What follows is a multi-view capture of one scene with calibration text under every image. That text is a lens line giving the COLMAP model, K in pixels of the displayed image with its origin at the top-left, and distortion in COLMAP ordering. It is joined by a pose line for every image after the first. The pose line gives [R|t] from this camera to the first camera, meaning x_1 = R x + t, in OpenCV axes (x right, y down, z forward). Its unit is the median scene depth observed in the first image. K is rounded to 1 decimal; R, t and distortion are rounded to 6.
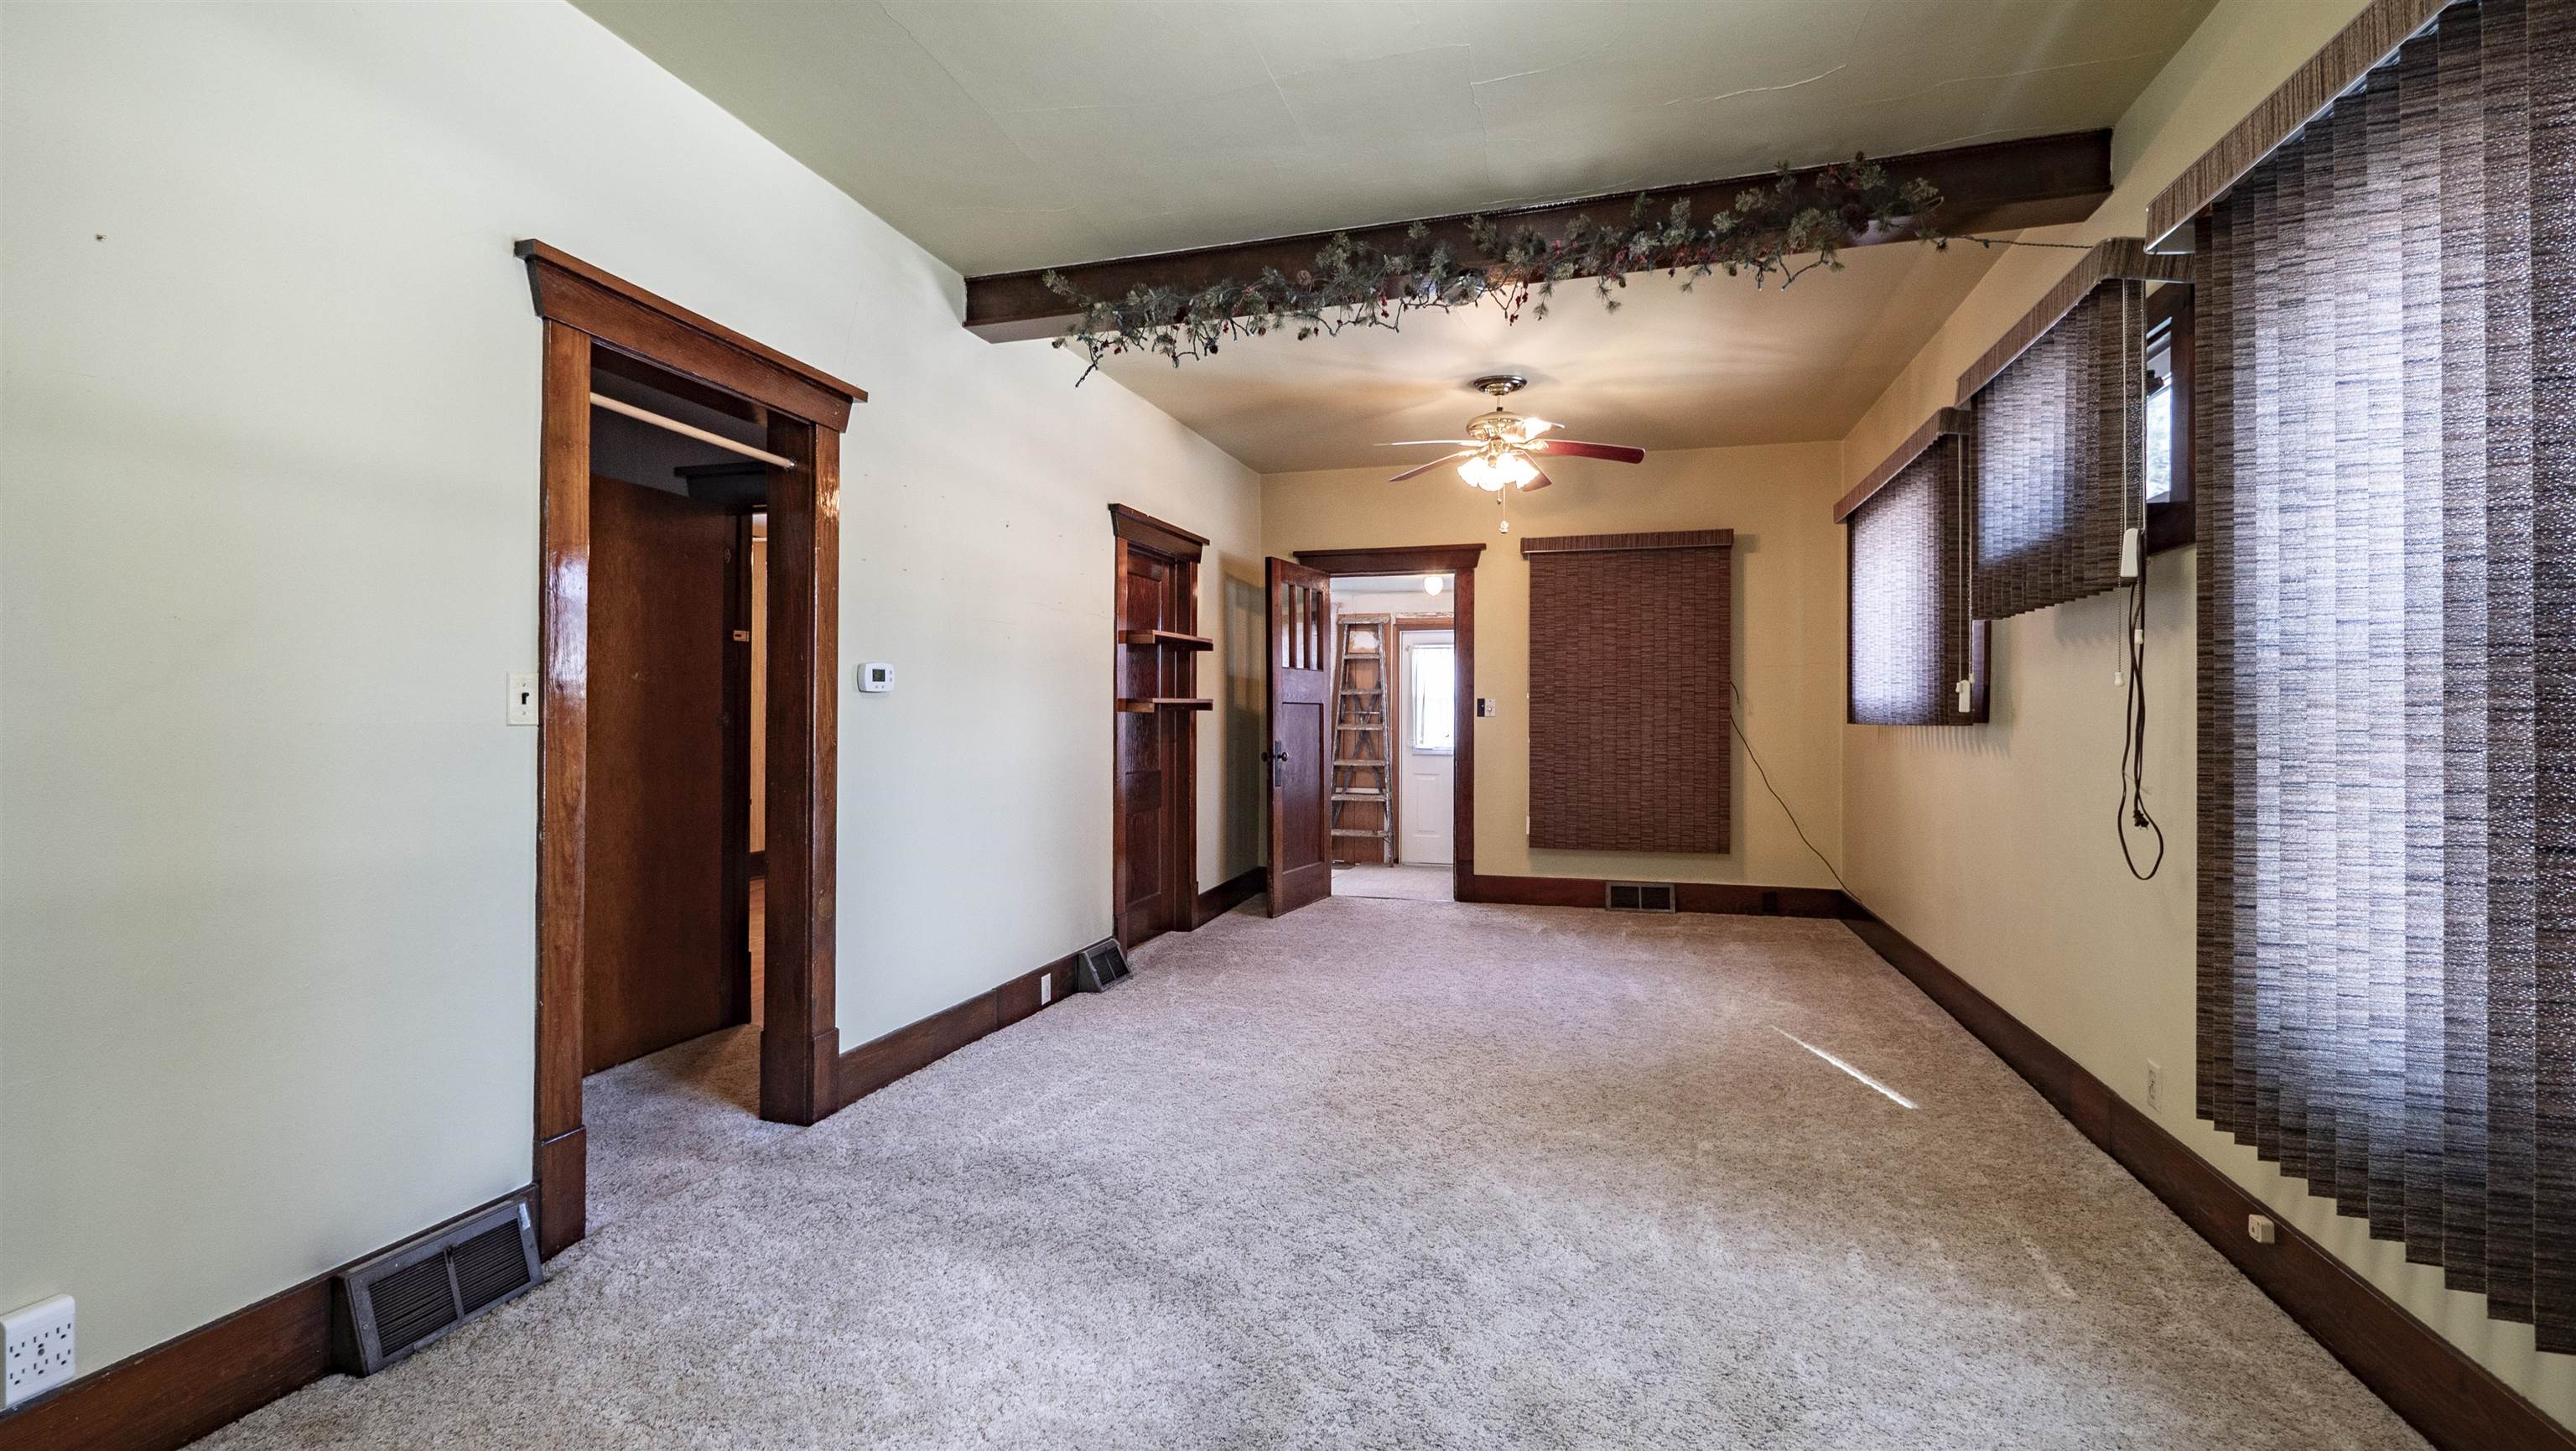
lens RADIAL K [[1110.3, 0, 1276.7], [0, 1110.3, 711.6], [0, 0, 1]] dist [-0.013182, -0.000063]
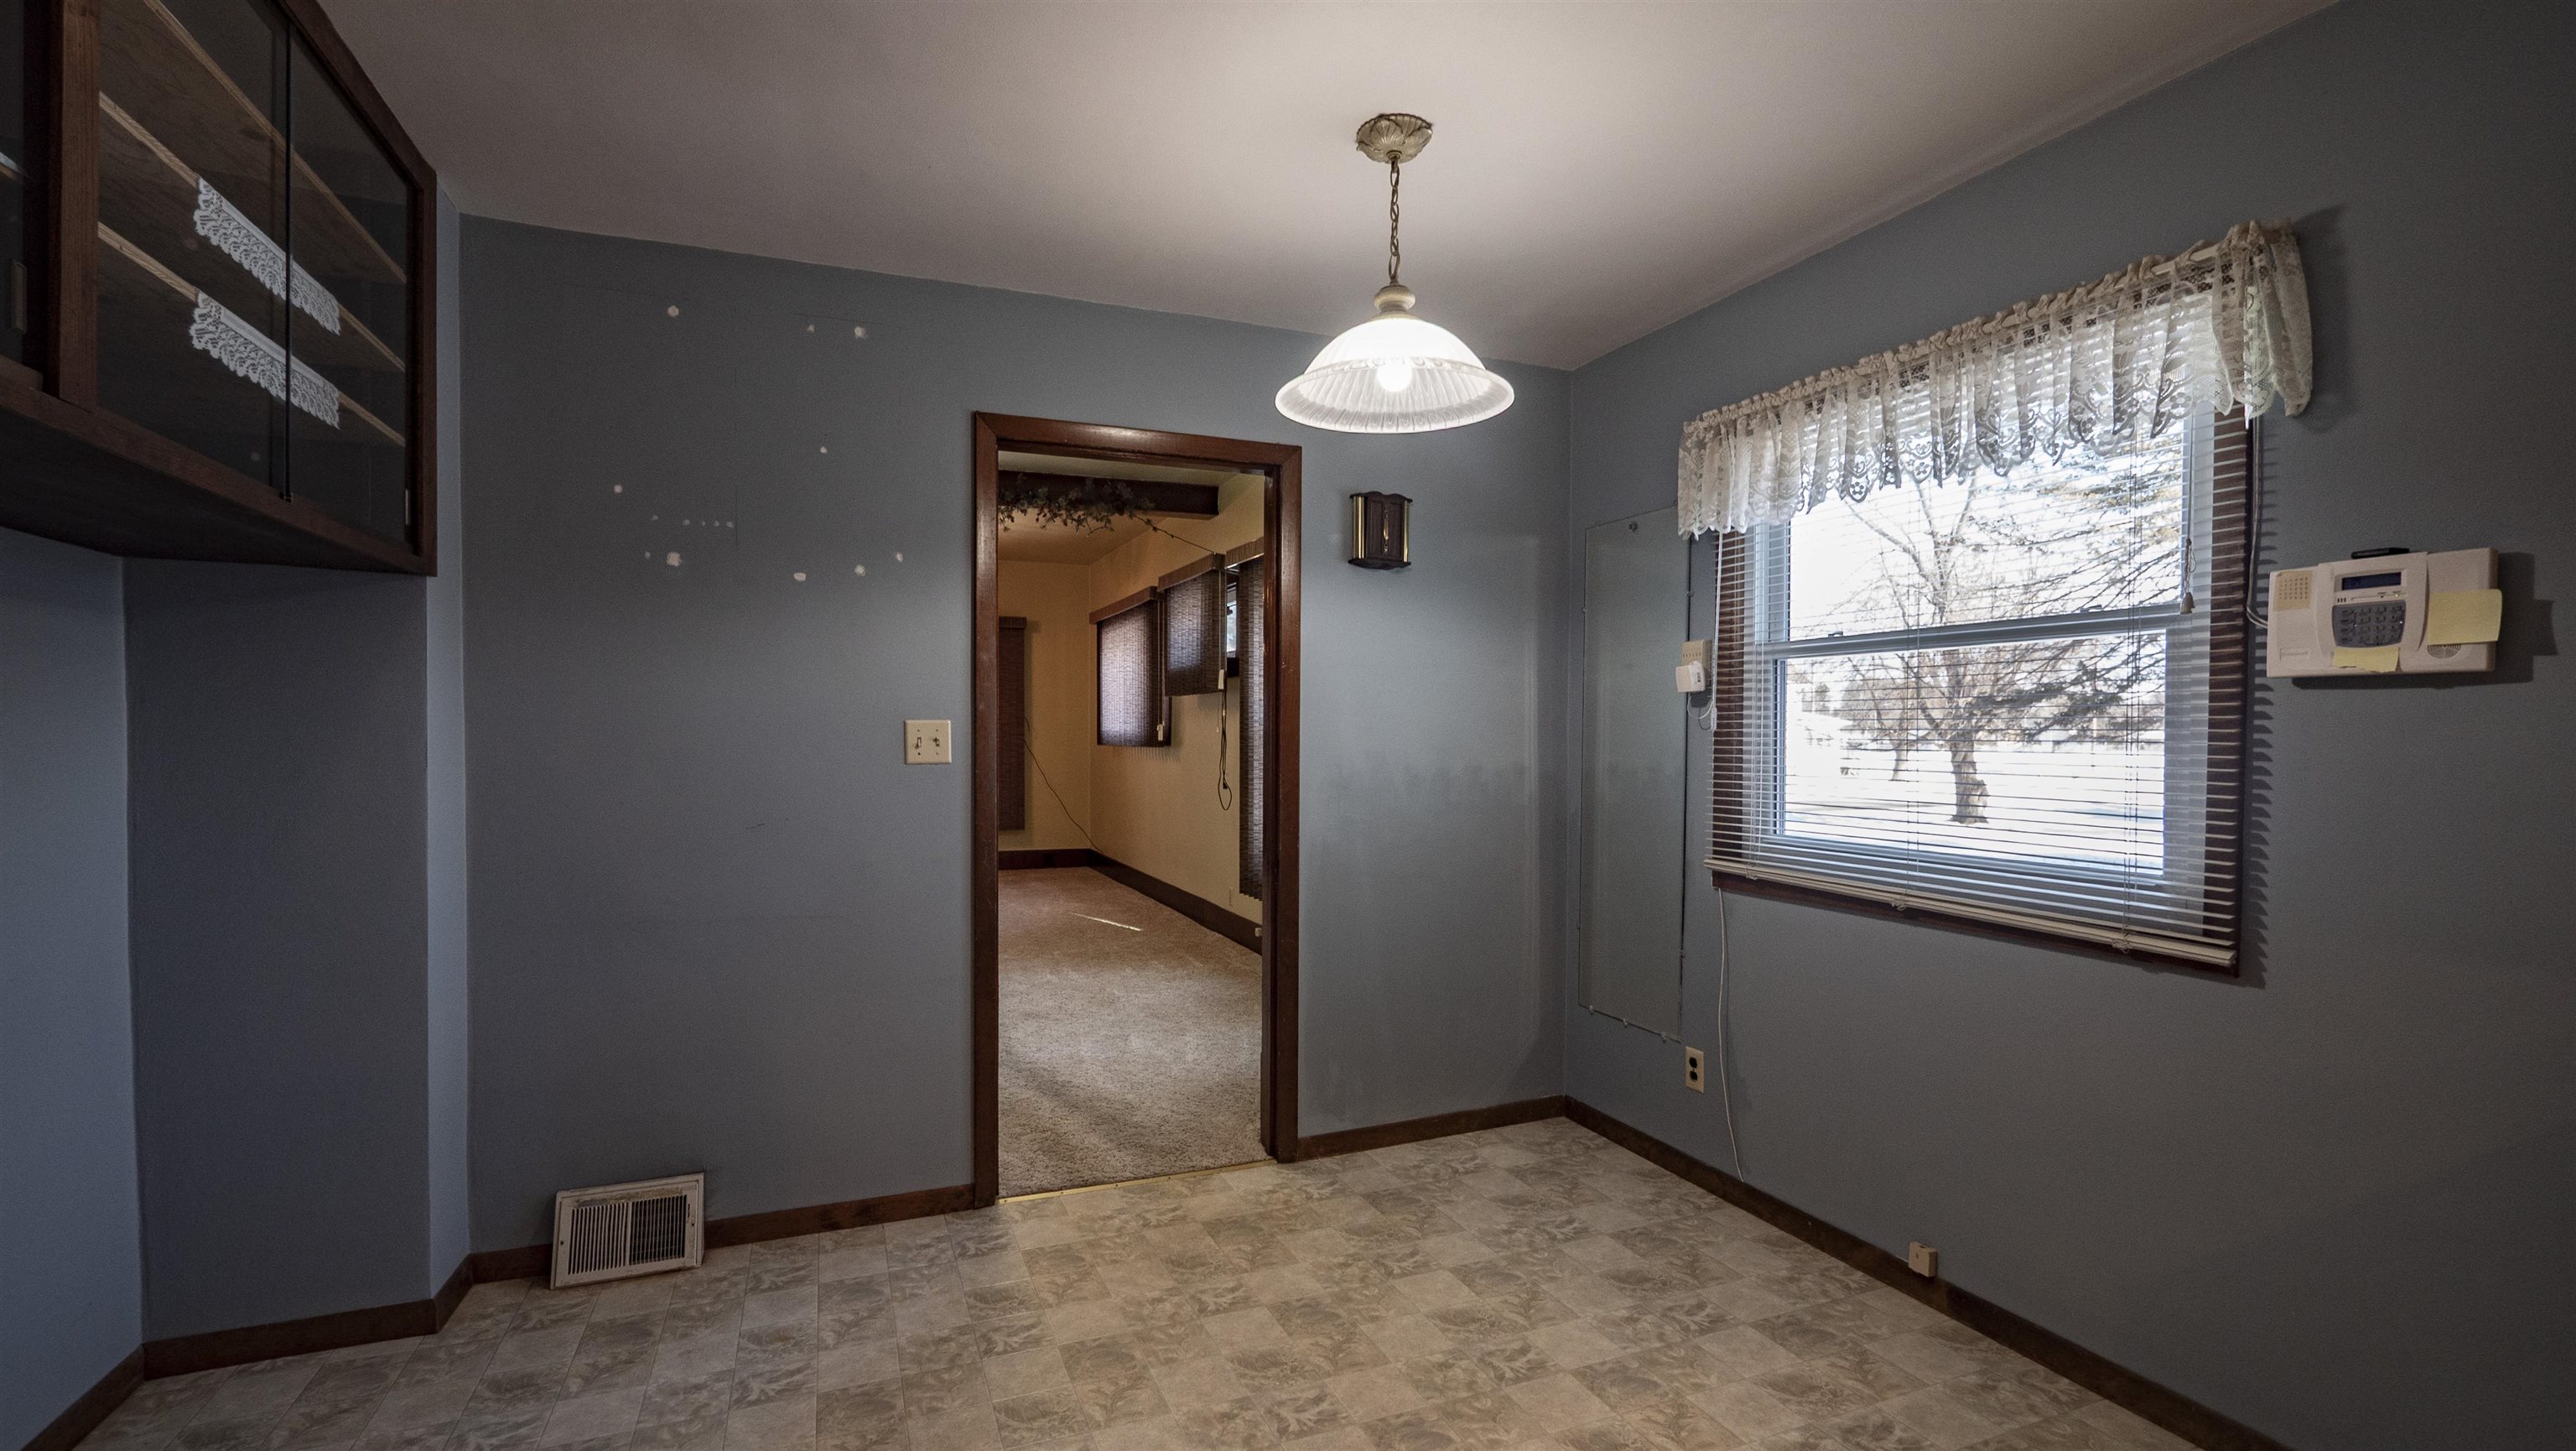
lens RADIAL K [[1110.3, 0, 1276.8], [0, 1110.3, 733.1], [0, 0, 1]] dist [-0.013182, -0.000063]
pose [[0.779601, -0.005355, 0.626254, -0.488764], [0.000784, 0.999971, 0.007575, -0.028543], [-0.626276, -0.005415, 0.779582, -0.724906]]
